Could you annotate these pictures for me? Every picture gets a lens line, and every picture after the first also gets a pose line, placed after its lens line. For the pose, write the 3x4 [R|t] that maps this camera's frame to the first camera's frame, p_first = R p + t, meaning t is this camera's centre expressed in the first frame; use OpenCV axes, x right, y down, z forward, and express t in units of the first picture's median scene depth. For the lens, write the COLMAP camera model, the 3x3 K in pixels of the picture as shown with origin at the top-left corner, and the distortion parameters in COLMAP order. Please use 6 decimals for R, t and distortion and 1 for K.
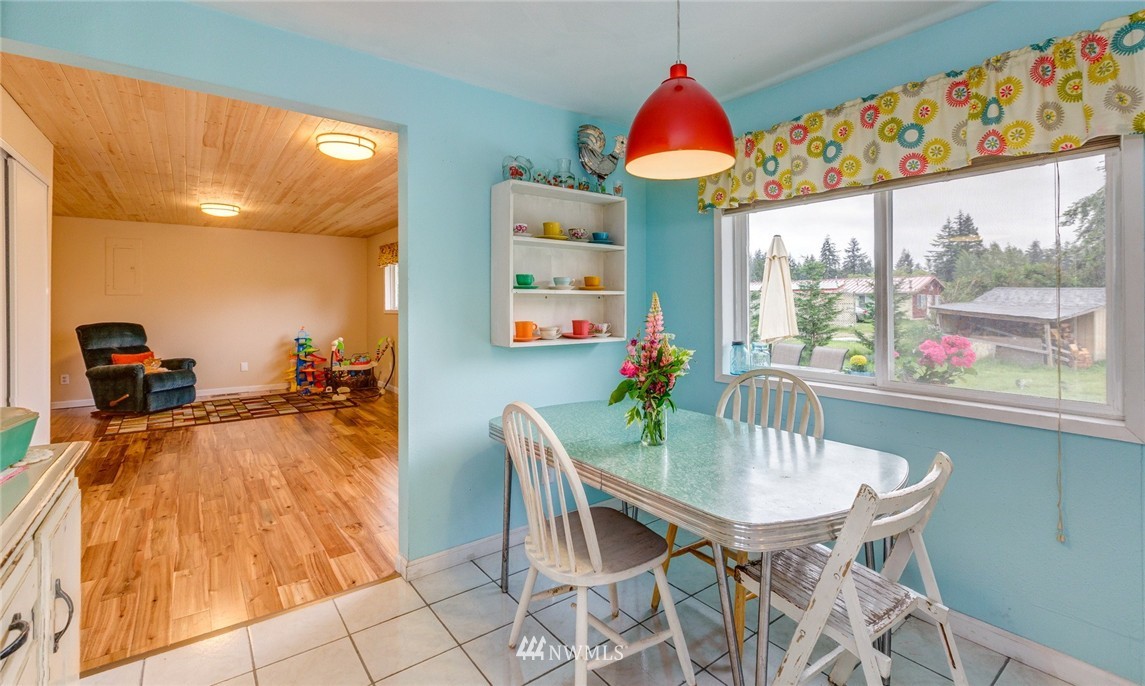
lens RADIAL K [[504.1, 0, 566.8], [0, 504.1, 303.1], [0, 0, 1]] dist [-0.000961, -0.000589]
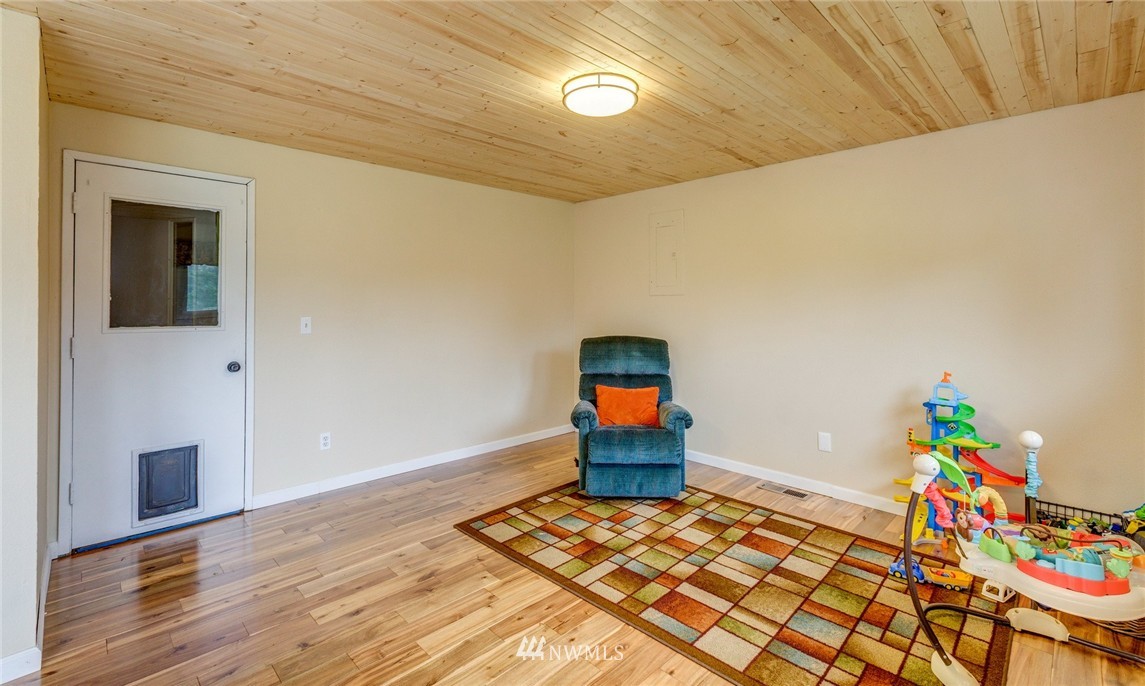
lens RADIAL K [[504.1, 0, 573.9], [0, 504.1, 299.3], [0, 0, 1]] dist [-0.000961, -0.000589]
pose [[0.134419, -0.004069, -0.990916, -0.235087], [-0.001702, 0.999989, -0.004337, -0.007336], [0.990923, 0.002270, 0.134410, 0.830595]]
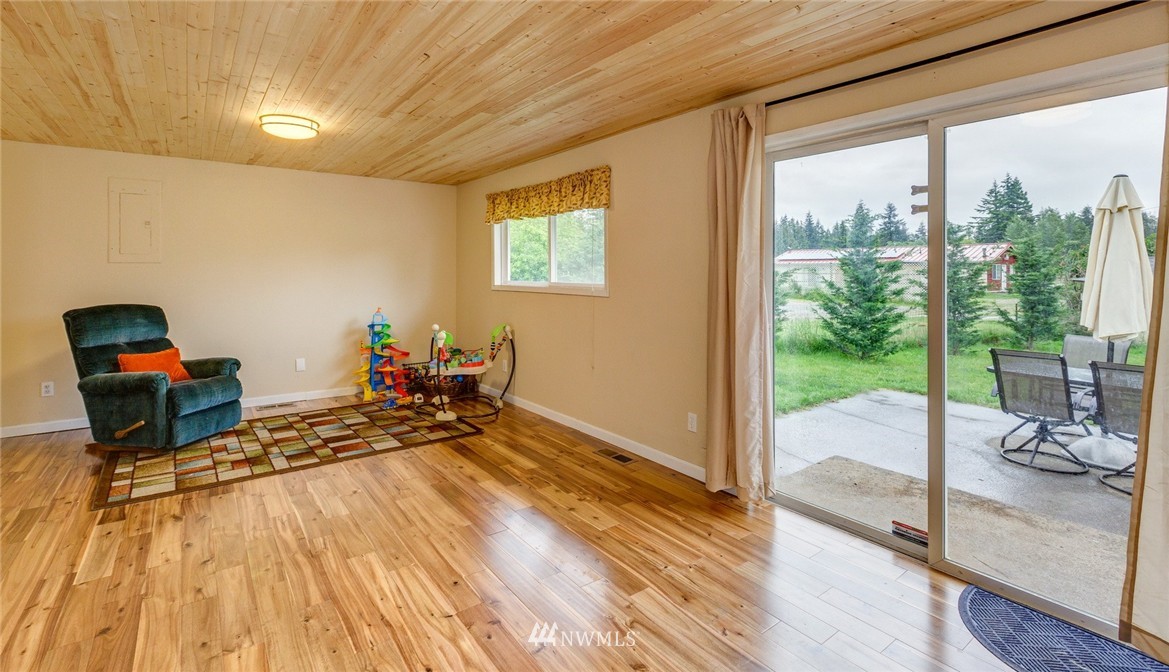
lens RADIAL K [[529.9, 0, 565.8], [0, 529.9, 272.9], [0, 0, 1]] dist [0.000315, 0.000292]
pose [[0.999651, 0.004995, -0.025931, -0.296217], [-0.004927, 0.999984, 0.002686, -0.007444], [0.025944, -0.002557, 0.999660, 0.318375]]
